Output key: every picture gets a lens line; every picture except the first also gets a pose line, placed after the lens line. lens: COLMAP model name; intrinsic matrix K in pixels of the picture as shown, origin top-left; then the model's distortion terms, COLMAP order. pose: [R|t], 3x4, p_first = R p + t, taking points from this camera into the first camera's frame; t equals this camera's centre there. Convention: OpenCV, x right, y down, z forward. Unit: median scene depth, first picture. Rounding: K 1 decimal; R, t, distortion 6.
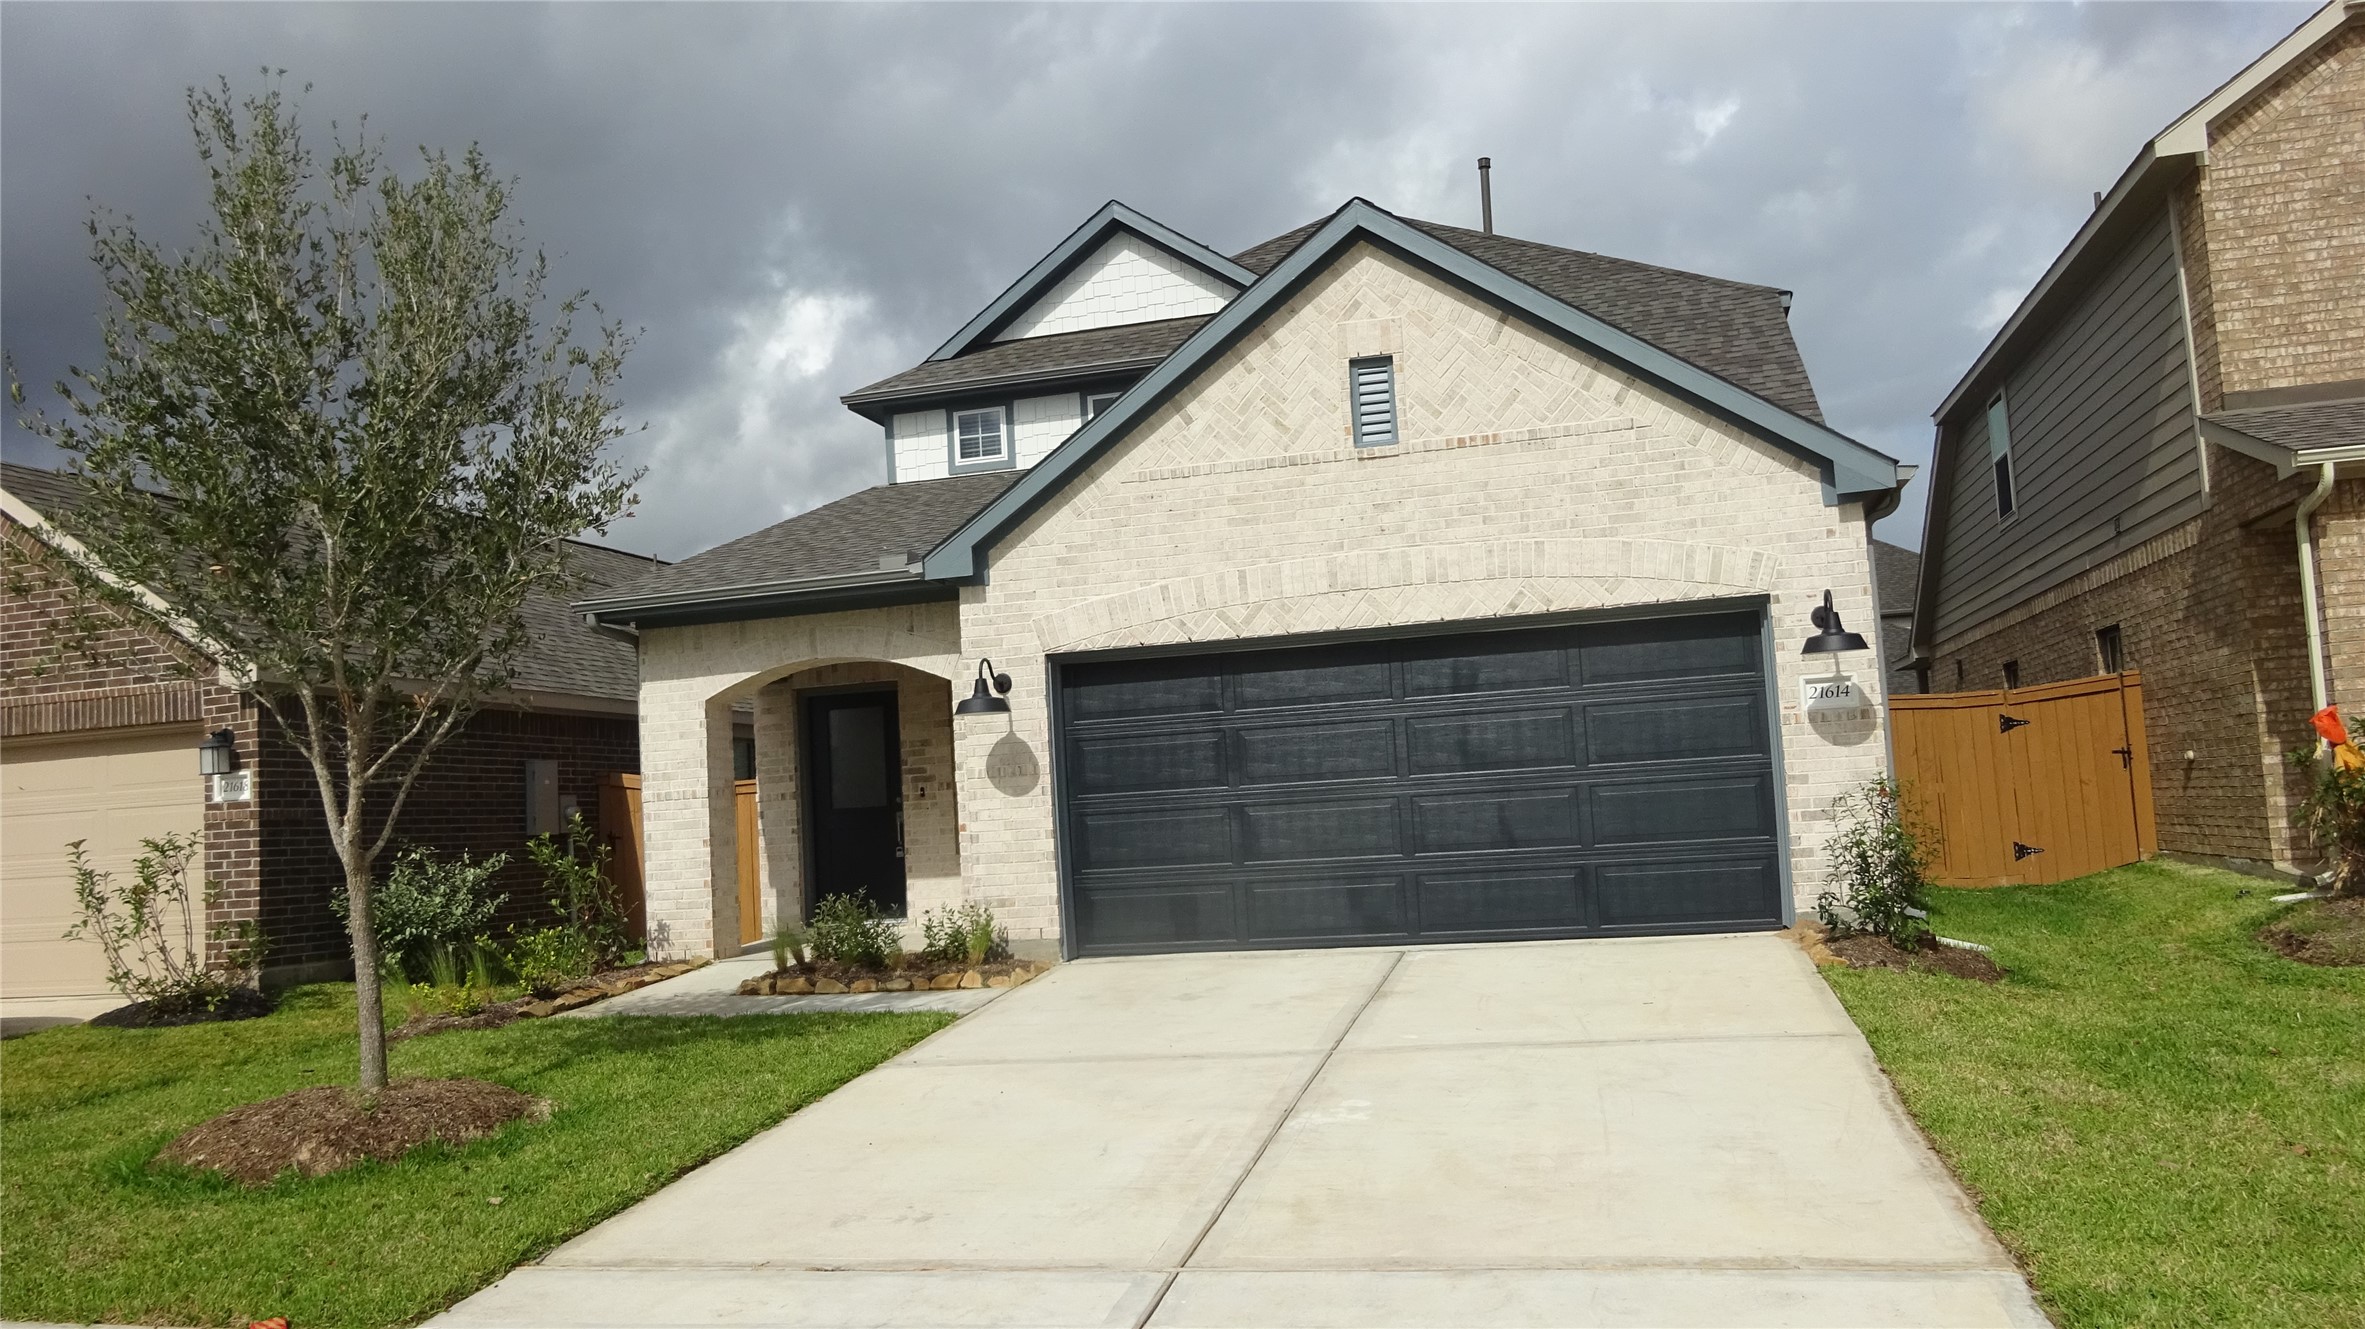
lens RADIAL K [[1735.6, 0, 1174.7], [0, 1735.6, 670.5], [0, 0, 1]] dist [-0.036081, 0.057386]
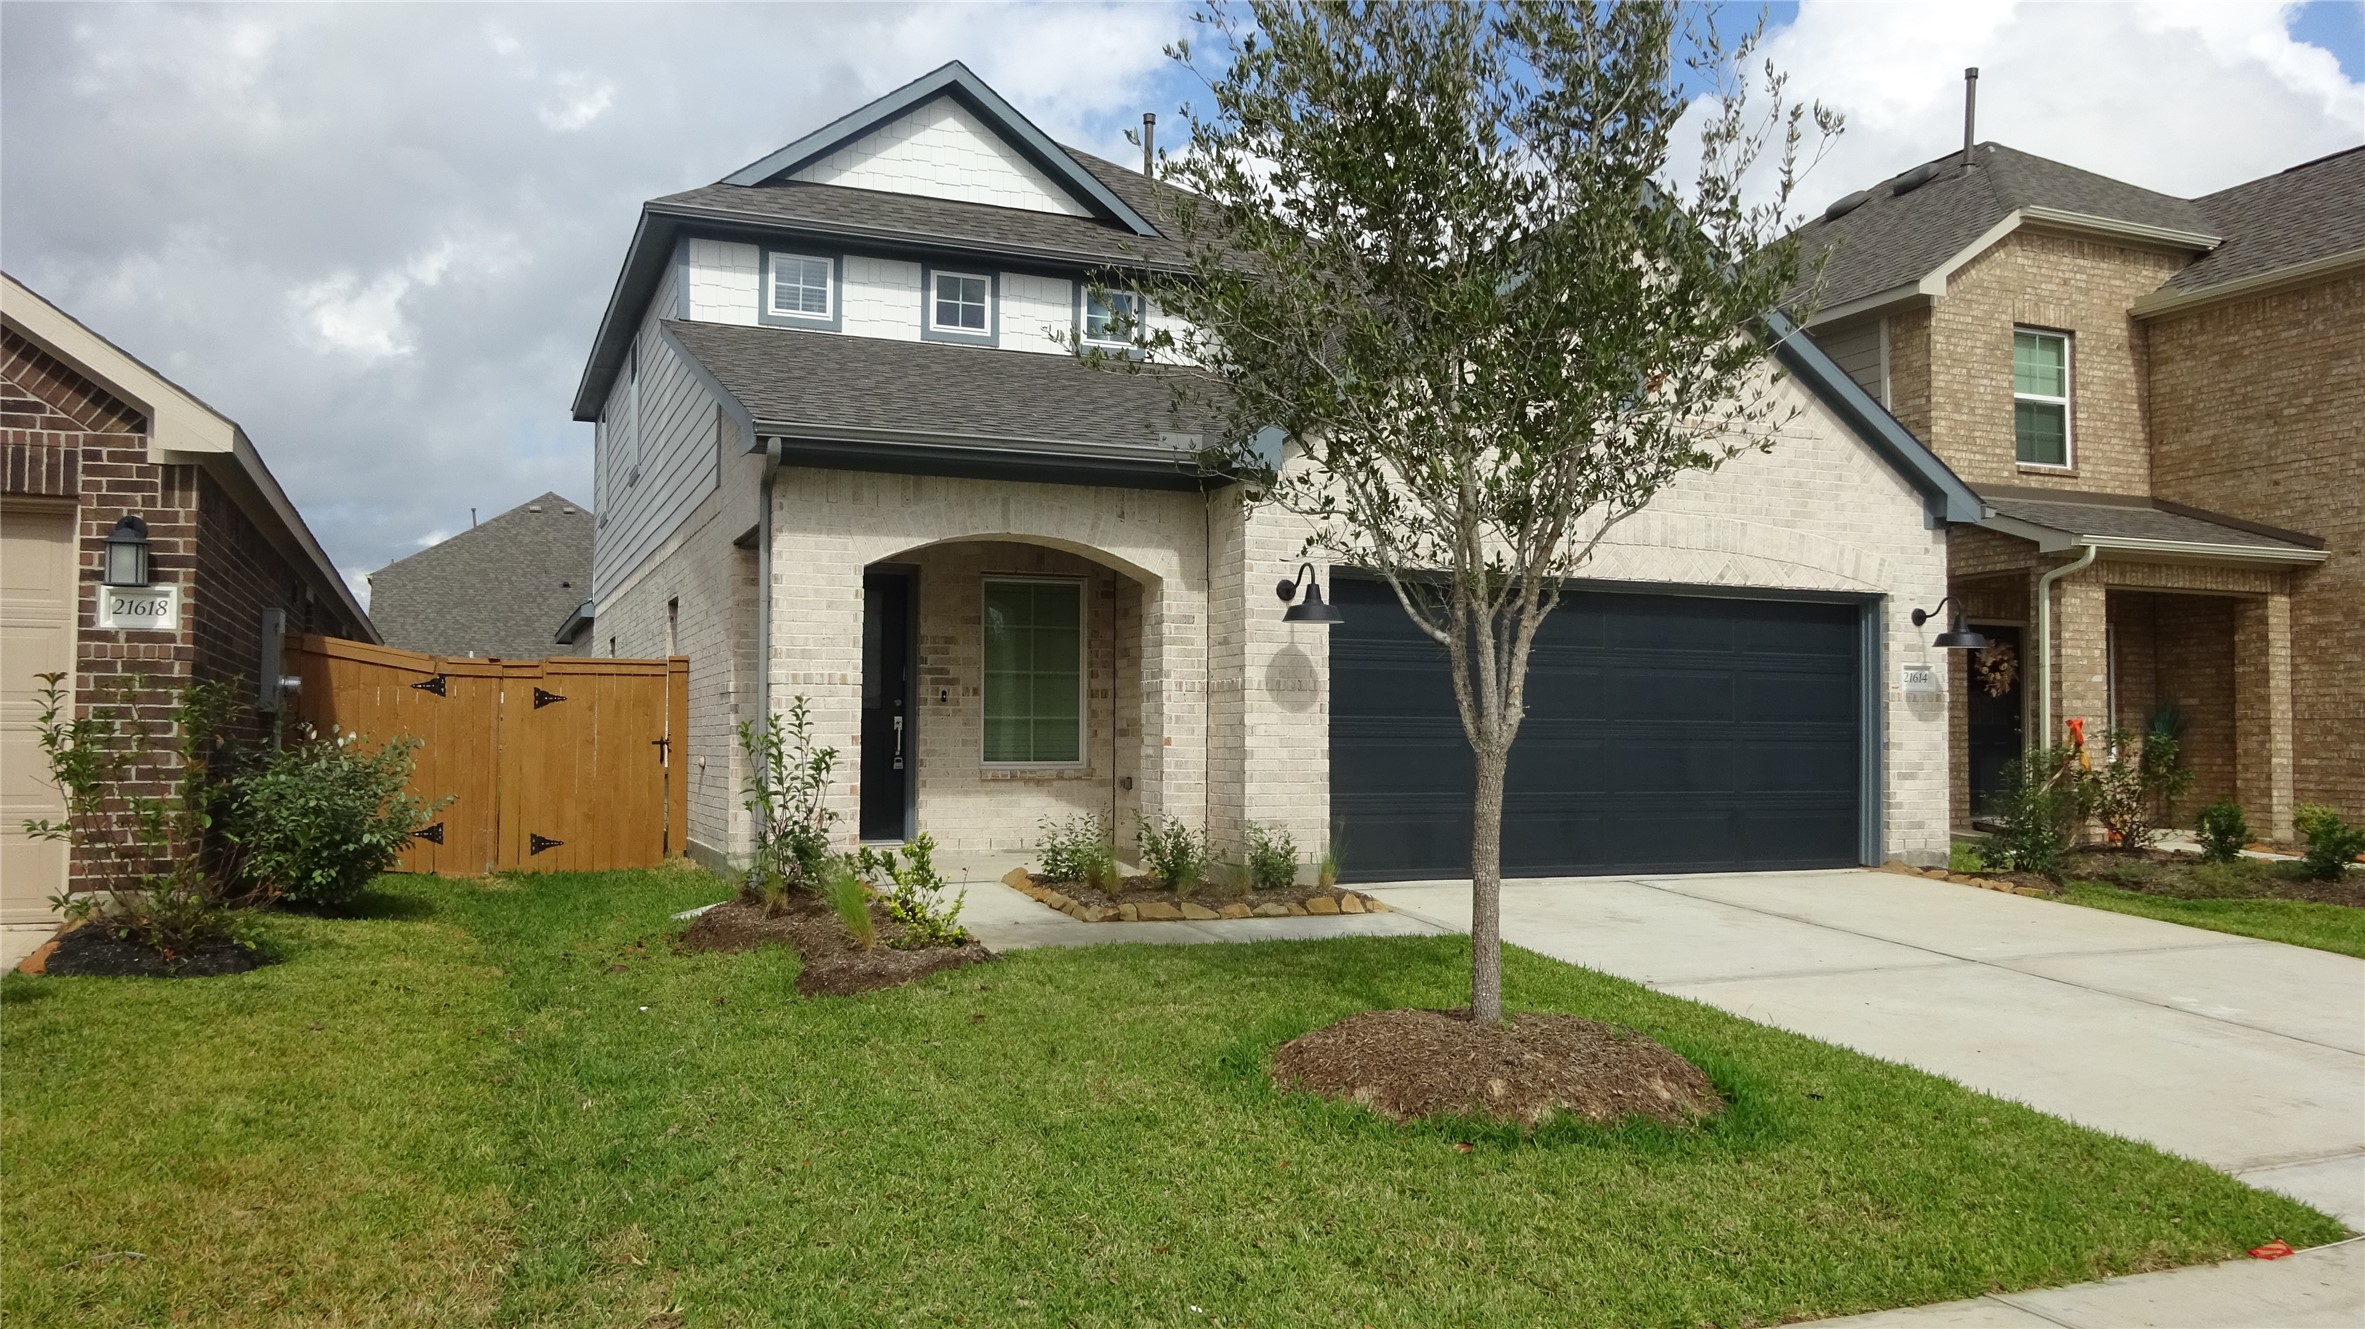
lens RADIAL K [[1735.6, 0, 1174.7], [0, 1735.6, 670.5], [0, 0, 1]] dist [-0.036081, 0.057386]
pose [[0.794149, 0.086100, 0.601593, -0.658873], [-0.102598, 0.994699, -0.006924, 0.058715], [-0.599000, -0.056223, 0.798772, 0.269286]]
